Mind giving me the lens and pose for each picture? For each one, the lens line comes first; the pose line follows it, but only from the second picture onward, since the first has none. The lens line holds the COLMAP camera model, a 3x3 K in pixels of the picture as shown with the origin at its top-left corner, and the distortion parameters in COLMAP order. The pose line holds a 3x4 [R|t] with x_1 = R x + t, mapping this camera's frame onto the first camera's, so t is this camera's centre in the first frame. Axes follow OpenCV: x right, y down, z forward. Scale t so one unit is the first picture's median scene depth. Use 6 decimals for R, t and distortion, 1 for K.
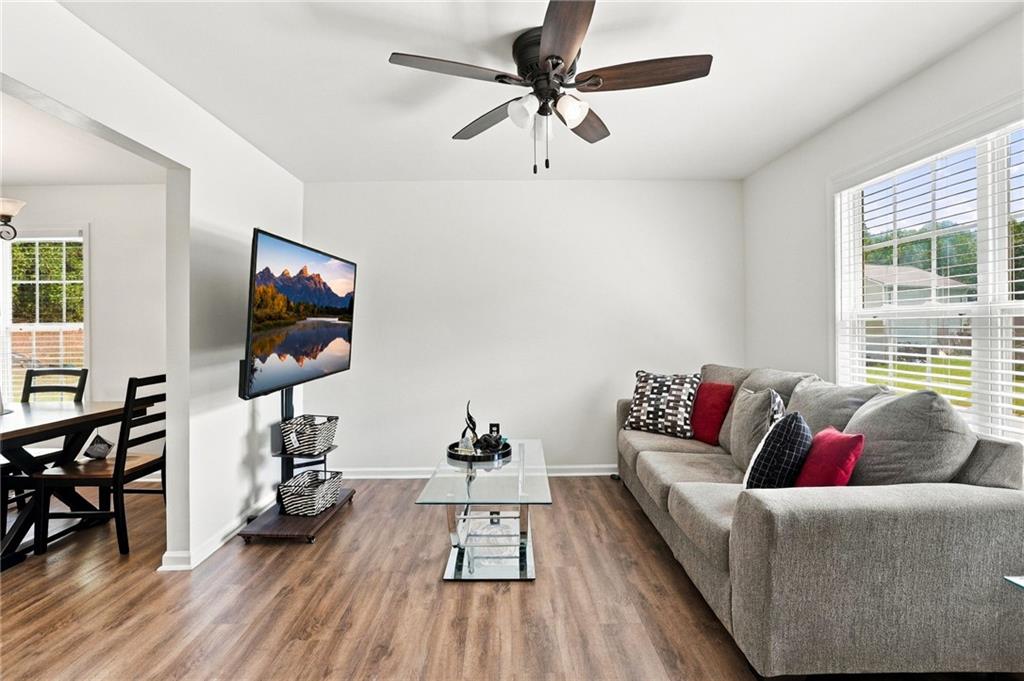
lens RADIAL K [[485.7, 0, 511.1], [0, 485.7, 328.3], [0, 0, 1]] dist [0.000253, 0.000702]
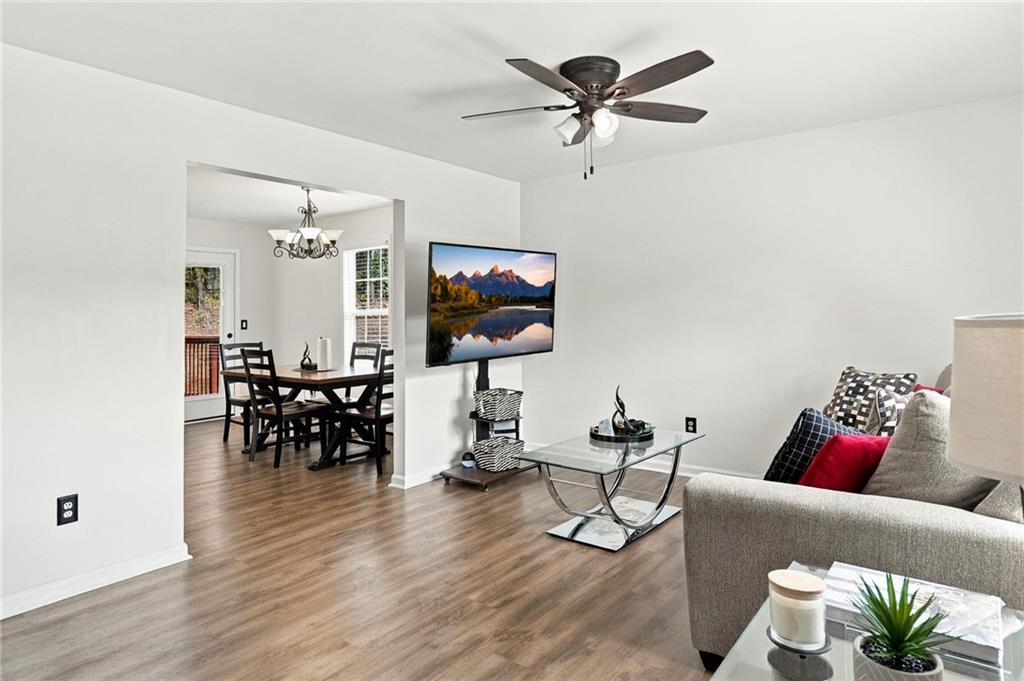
lens RADIAL K [[619.1, 0, 513.0], [0, 619.1, 299.7], [0, 0, 1]] dist [0.000403, 0.000294]
pose [[0.787629, -0.014399, -0.615982, 0.511406], [0.005093, 0.999845, -0.016860, -0.009524], [0.616129, 0.010142, 0.787580, -0.153152]]
